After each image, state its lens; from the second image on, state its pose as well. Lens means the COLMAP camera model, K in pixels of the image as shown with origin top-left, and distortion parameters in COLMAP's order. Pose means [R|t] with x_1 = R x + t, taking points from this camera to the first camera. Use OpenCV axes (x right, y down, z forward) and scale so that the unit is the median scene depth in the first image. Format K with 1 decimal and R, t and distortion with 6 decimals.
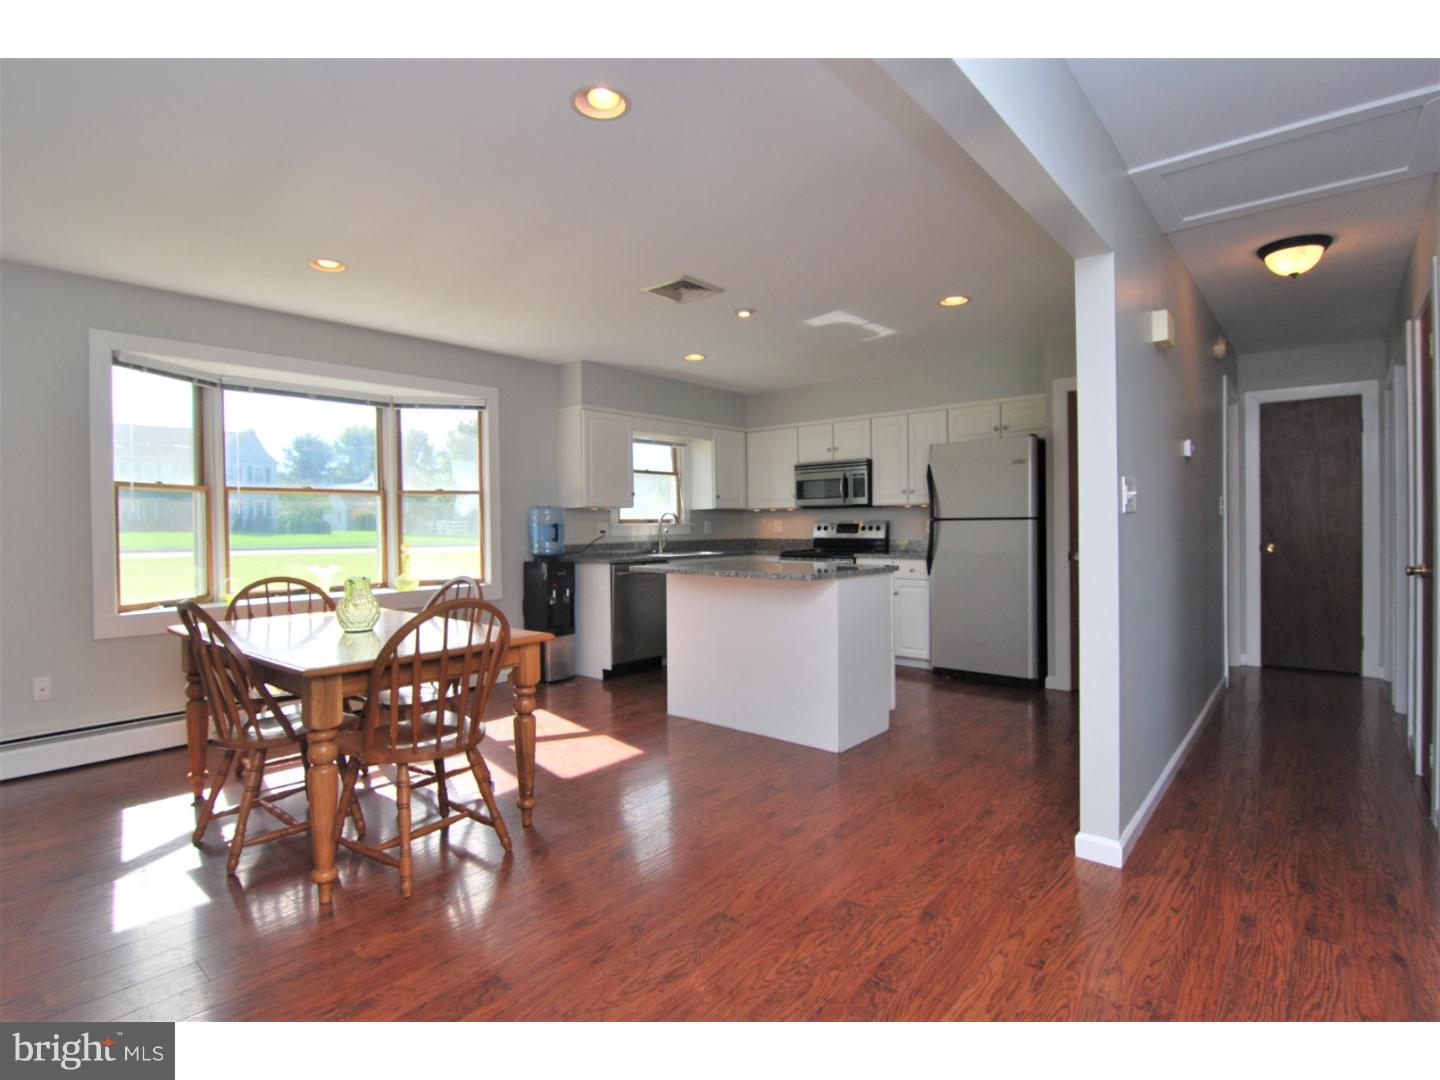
lens RADIAL K [[707.5, 0, 720.2], [0, 707.5, 542.0], [0, 0, 1]] dist [-0.010617, -0.000320]
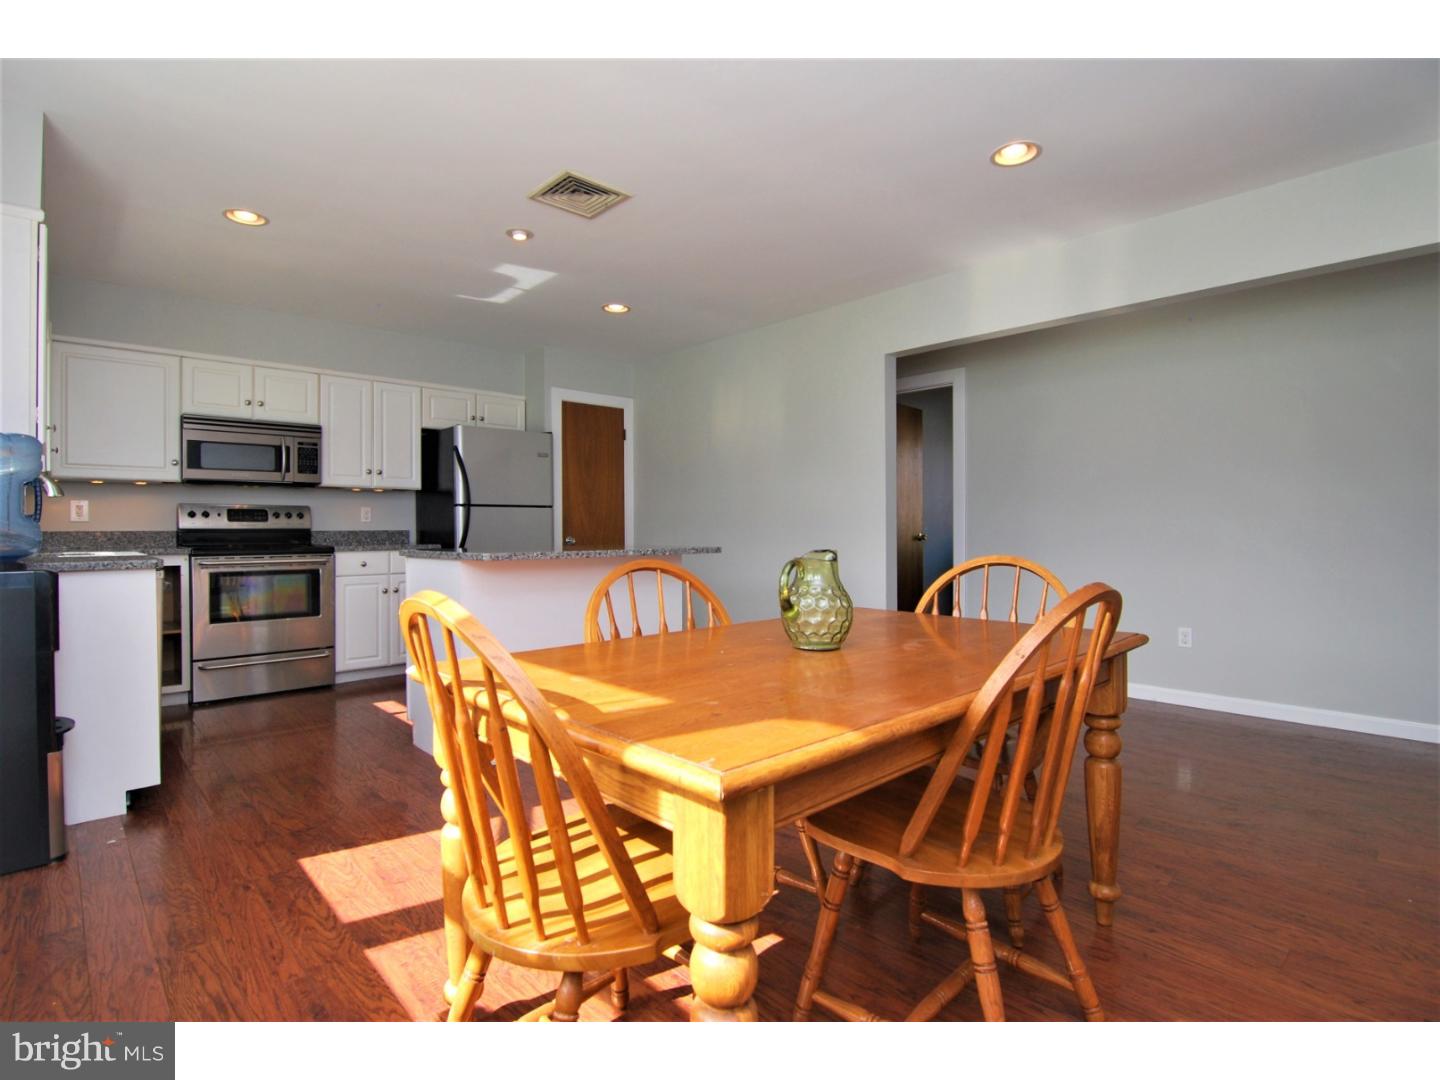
lens RADIAL K [[707.5, 0, 718.7], [0, 707.5, 533.6], [0, 0, 1]] dist [-0.010617, -0.000320]
pose [[0.159897, 0.000193, 0.987134, -0.527426], [0.020547, 0.999783, -0.003524, 0.014102], [-0.986920, 0.020846, 0.159858, 0.486792]]
